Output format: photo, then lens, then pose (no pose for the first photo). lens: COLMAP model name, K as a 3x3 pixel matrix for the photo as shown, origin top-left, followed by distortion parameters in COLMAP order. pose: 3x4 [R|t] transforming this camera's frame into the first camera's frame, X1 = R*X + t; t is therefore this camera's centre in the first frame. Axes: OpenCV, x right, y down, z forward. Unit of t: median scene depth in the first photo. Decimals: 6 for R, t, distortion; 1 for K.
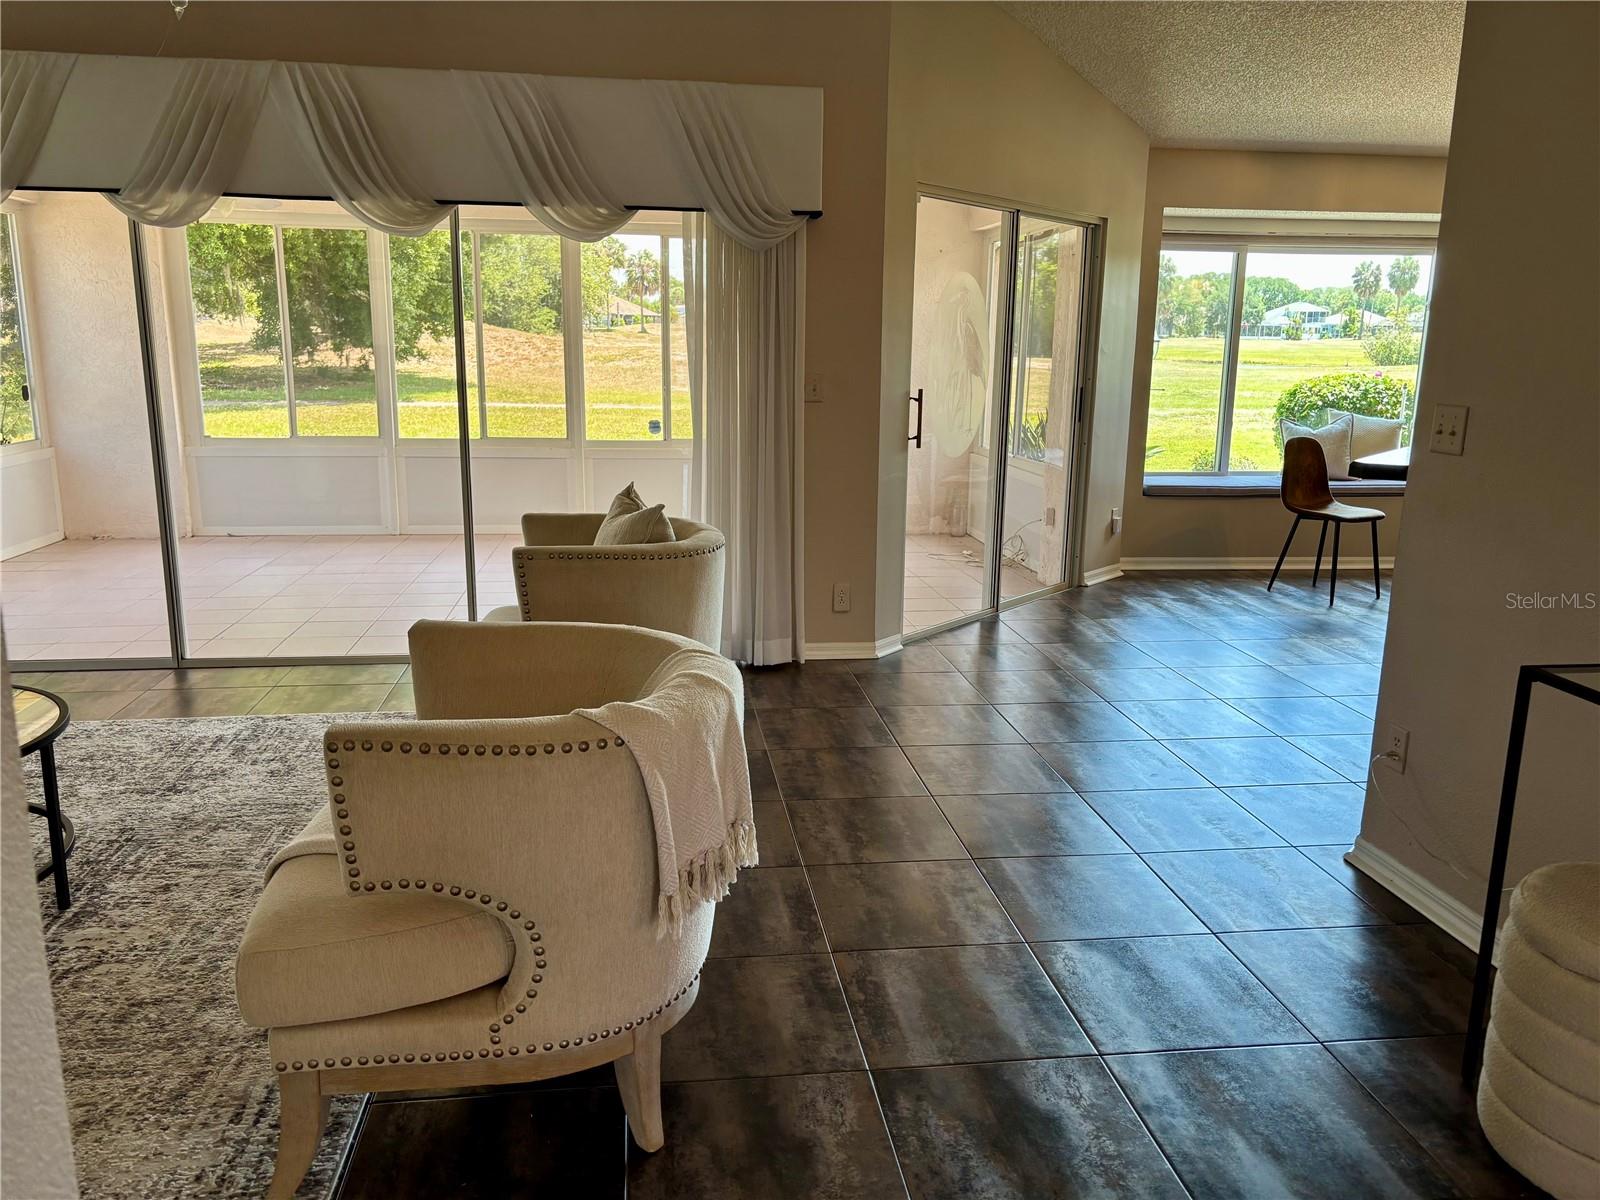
lens RADIAL K [[1213.5, 0, 796.8], [0, 1213.5, 604.2], [0, 0, 1]] dist [0.004958, -0.001049]
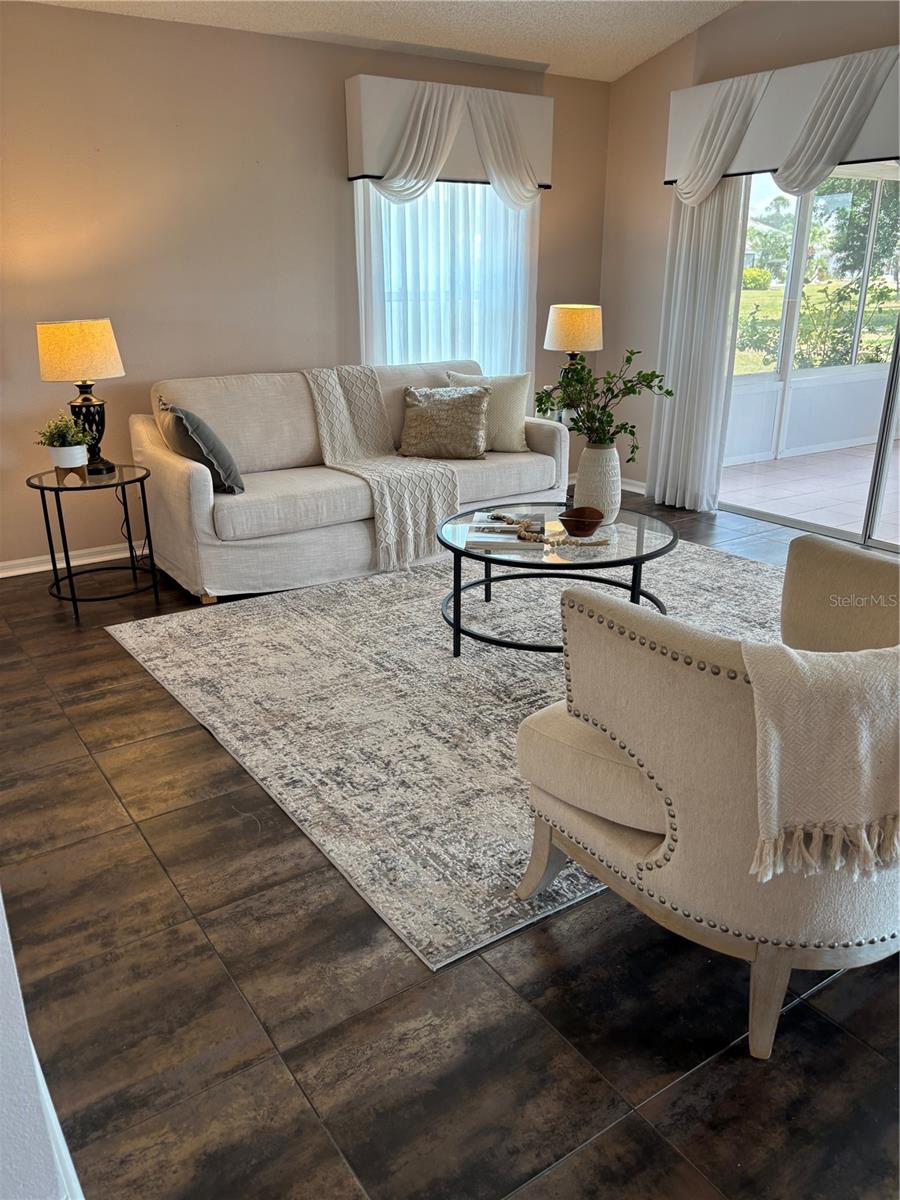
lens RADIAL K [[910.1, 0, 446.0], [0, 910.1, 600.0], [0, 0, 1]] dist [0.004958, -0.001049]
pose [[0.438378, 0.284705, -0.852507, 0.350133], [-0.181539, 0.957003, 0.226251, -0.072953], [0.880266, 0.055579, 0.471214, 0.369919]]
